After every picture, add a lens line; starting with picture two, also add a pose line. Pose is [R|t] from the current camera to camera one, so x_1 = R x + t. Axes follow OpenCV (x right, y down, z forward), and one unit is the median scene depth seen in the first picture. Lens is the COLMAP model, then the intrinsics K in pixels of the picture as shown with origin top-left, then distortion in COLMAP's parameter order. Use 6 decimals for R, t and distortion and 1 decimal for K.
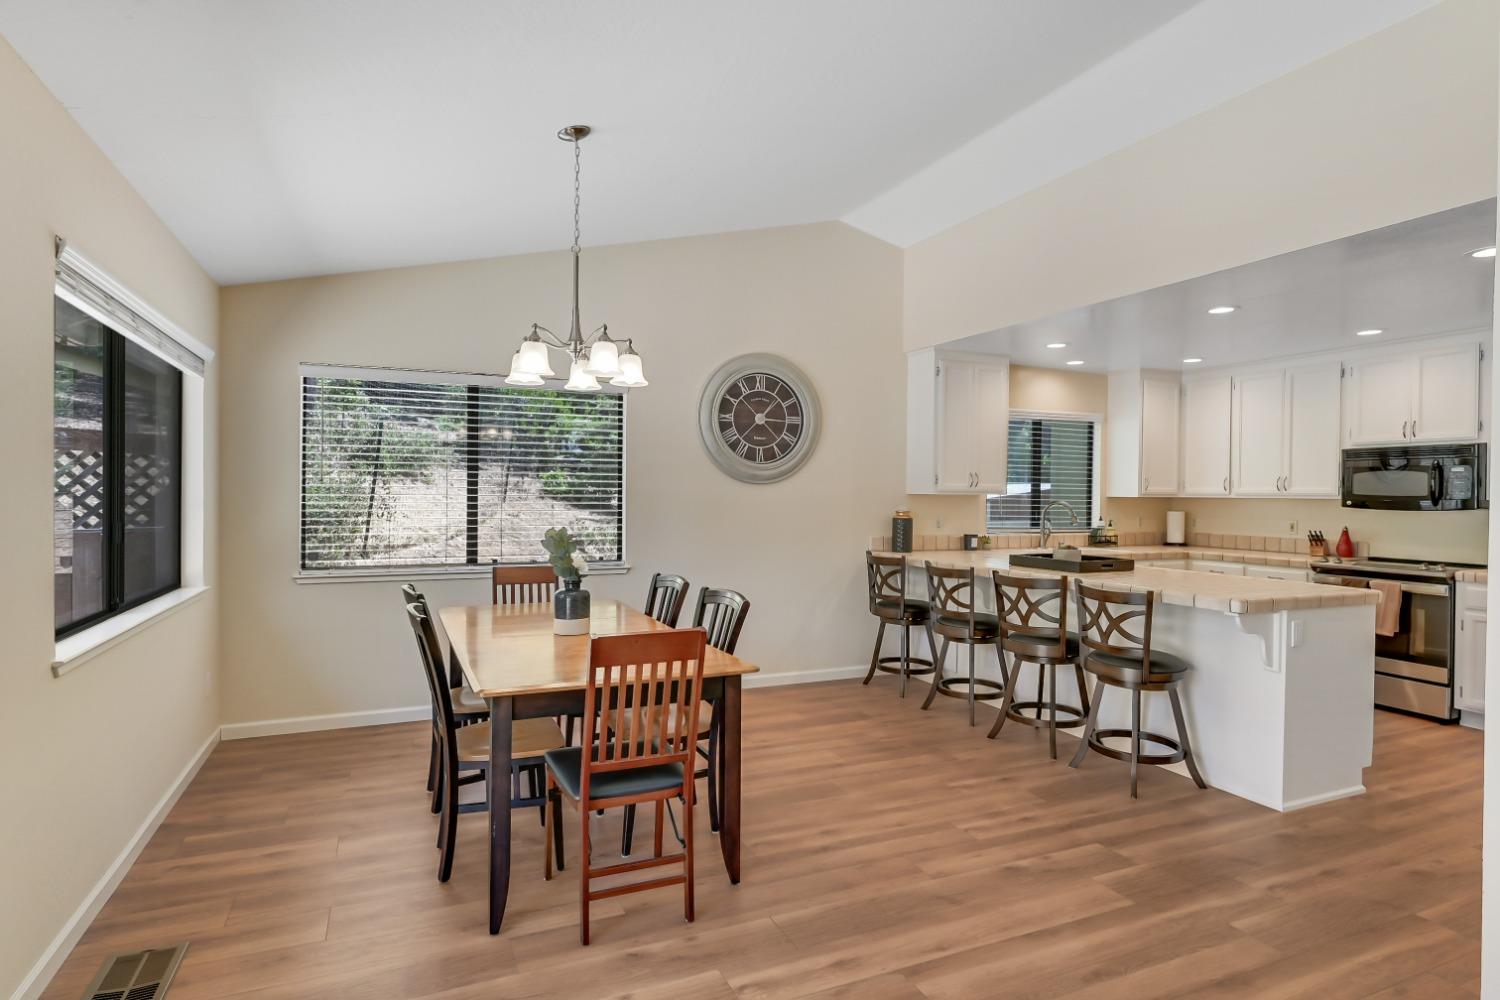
lens RADIAL K [[758.0, 0, 715.9], [0, 758.0, 498.6], [0, 0, 1]] dist [-0.002735, -0.000783]
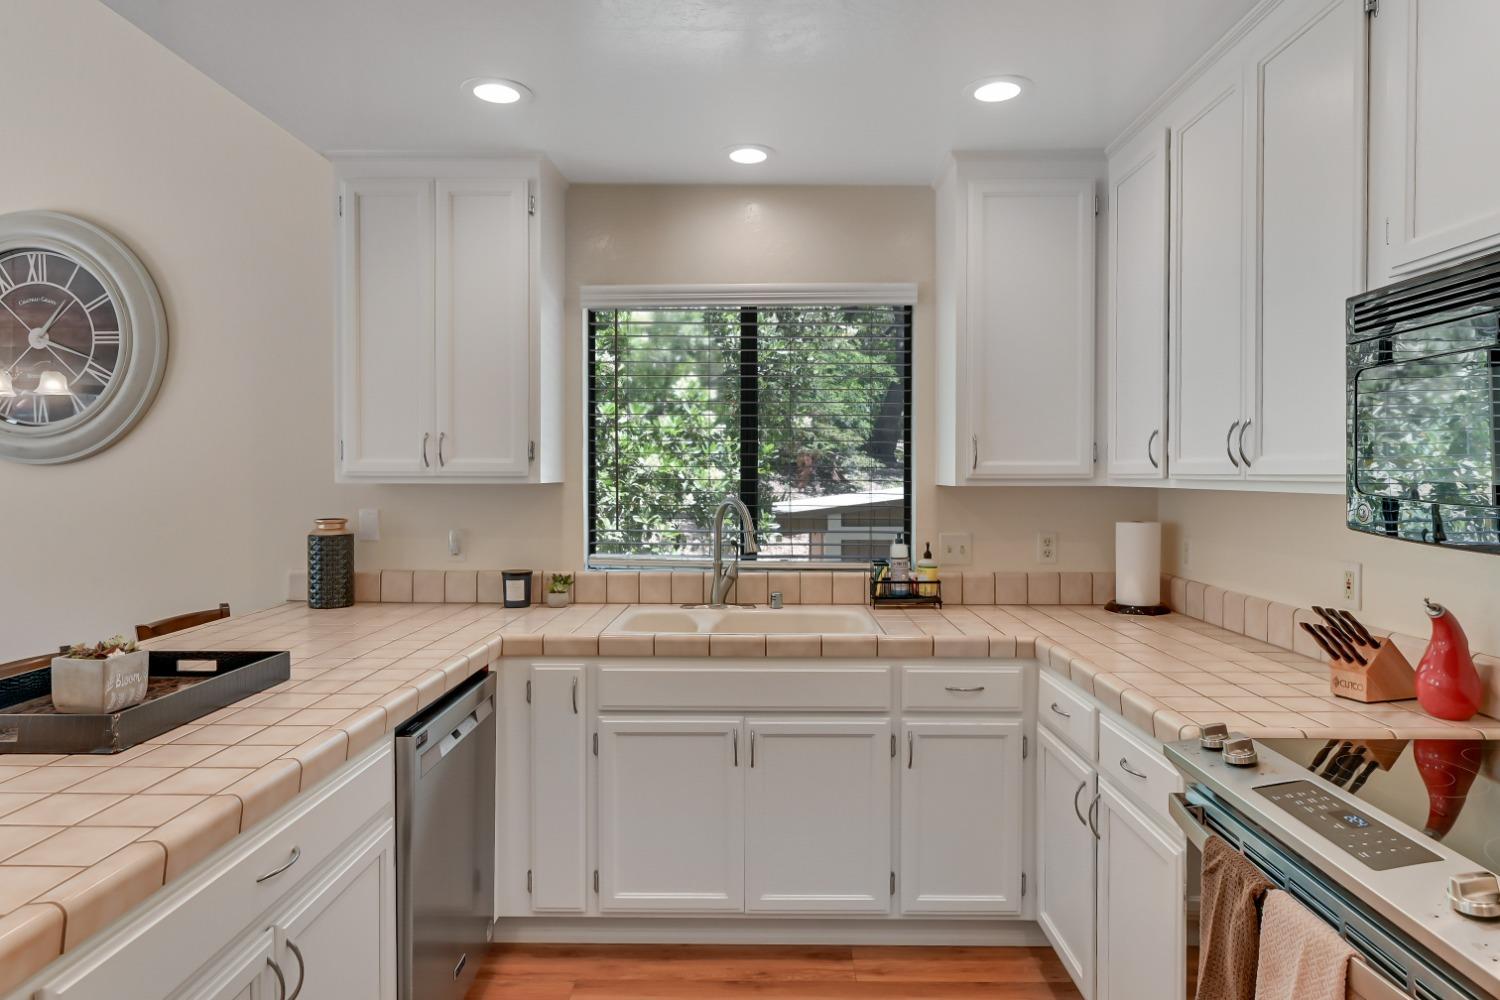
lens RADIAL K [[908.1, 0, 750.0], [0, 908.1, 500.0], [0, 0, 1]] dist [0.003850, 0.000866]
pose [[0.921536, 0.003274, -0.388279, 0.740287], [0.003997, 0.999832, 0.017915, -0.004667], [0.388272, -0.018061, 0.921368, 0.610248]]
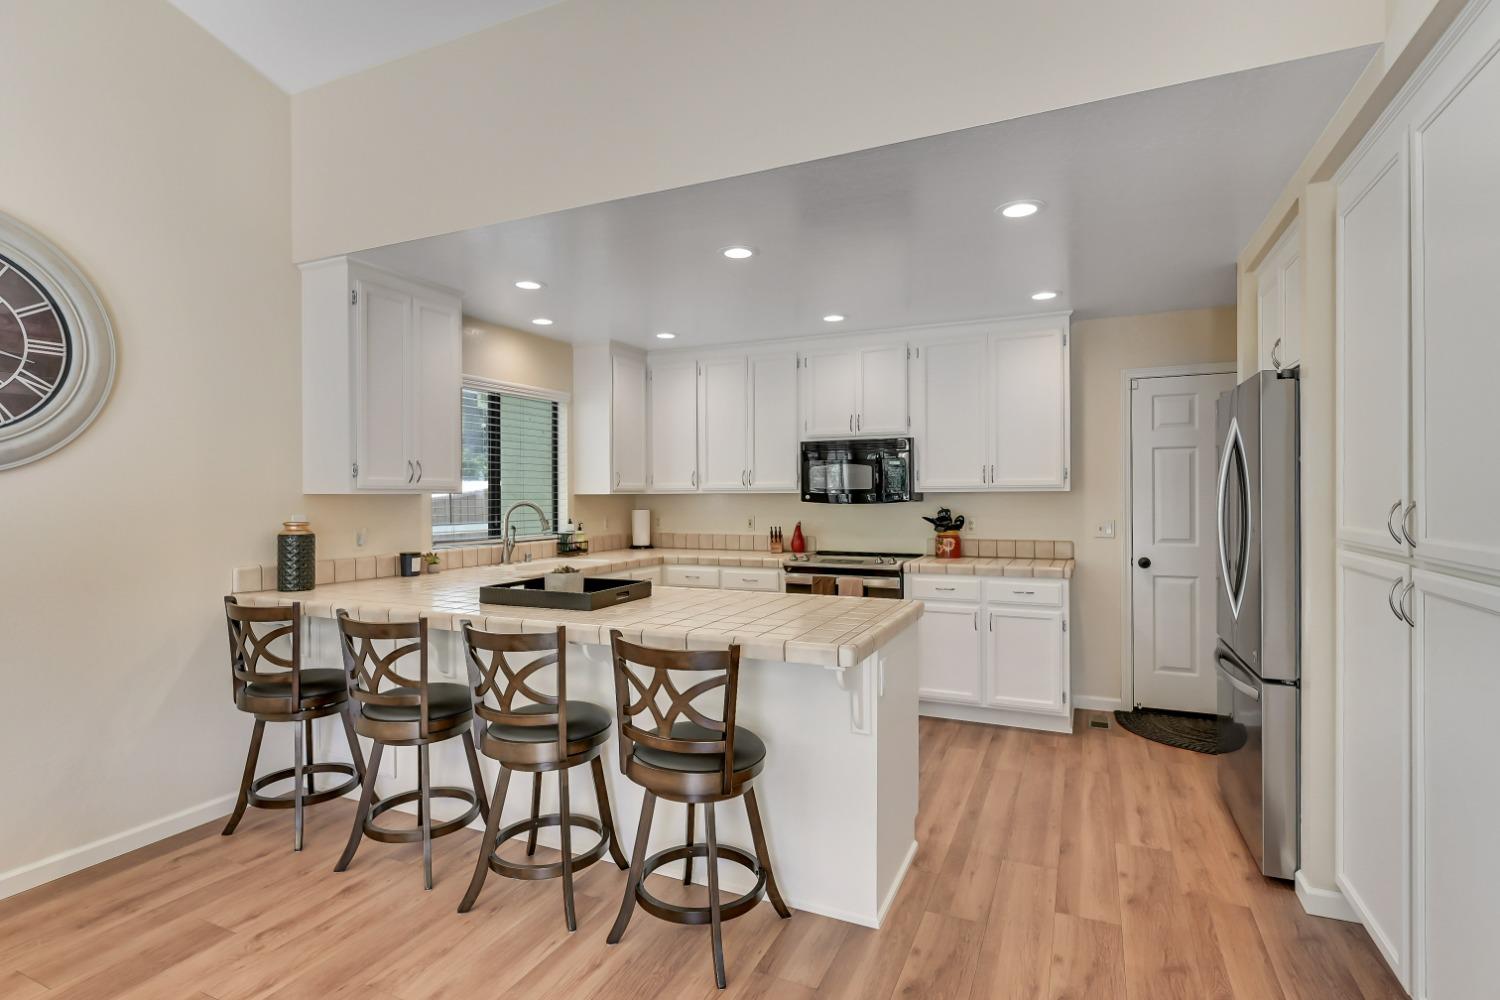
lens RADIAL K [[758.0, 0, 715.9], [0, 758.0, 498.6], [0, 0, 1]] dist [-0.002735, -0.000783]
pose [[0.744835, -0.016887, 0.667035, 0.097405], [0.016908, 0.999836, 0.006433, -0.000799], [-0.667035, 0.006486, 0.744998, 0.341650]]
